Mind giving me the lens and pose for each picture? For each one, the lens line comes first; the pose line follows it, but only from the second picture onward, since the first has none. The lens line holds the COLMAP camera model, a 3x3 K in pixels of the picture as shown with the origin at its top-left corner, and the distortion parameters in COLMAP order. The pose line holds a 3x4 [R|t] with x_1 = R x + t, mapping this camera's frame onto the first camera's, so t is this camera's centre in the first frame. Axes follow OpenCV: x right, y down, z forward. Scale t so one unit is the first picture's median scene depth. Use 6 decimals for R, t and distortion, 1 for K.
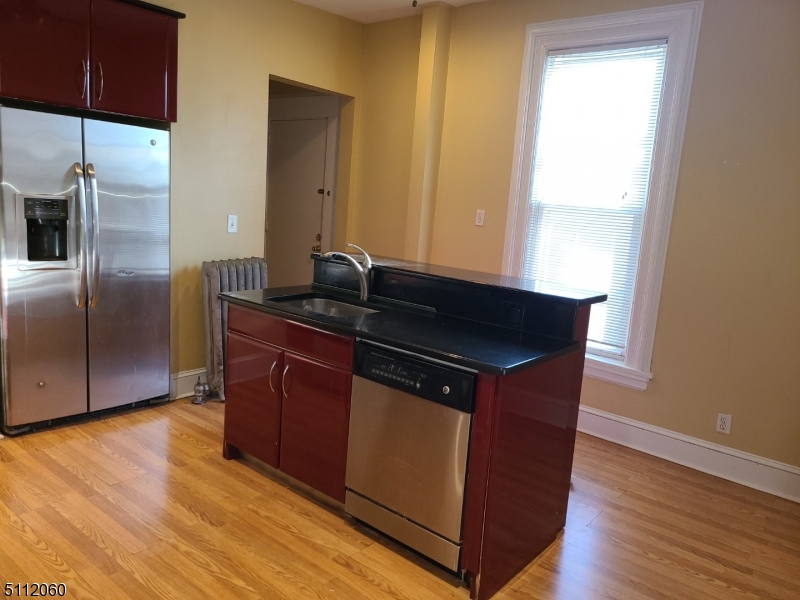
lens RADIAL K [[597.7, 0, 400.4], [0, 597.7, 300.2], [0, 0, 1]] dist [0.057491, -0.038533]
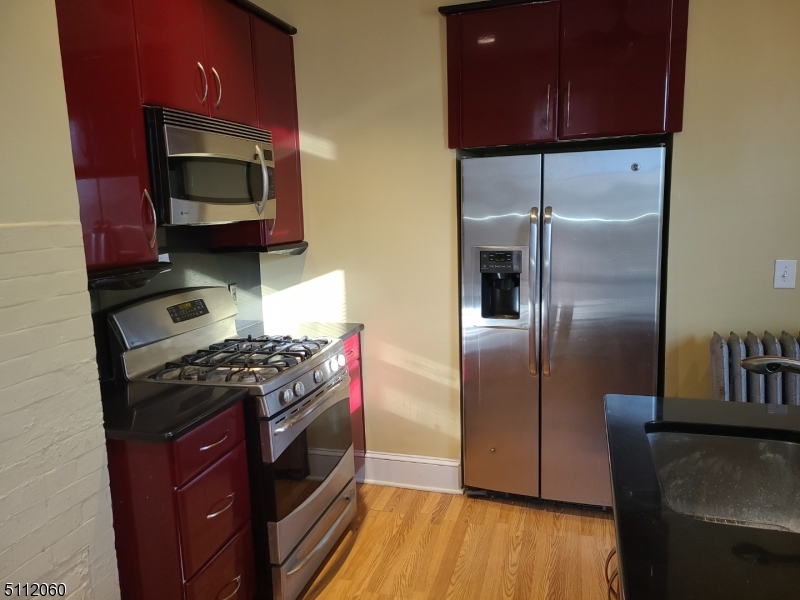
lens RADIAL K [[597.7, 0, 399.2], [0, 597.7, 298.2], [0, 0, 1]] dist [0.057491, -0.038533]
pose [[0.378579, 0.057385, -0.923788, 0.184435], [-0.094901, 0.995223, 0.022931, -0.099845], [0.920691, 0.078987, 0.382216, 0.509152]]
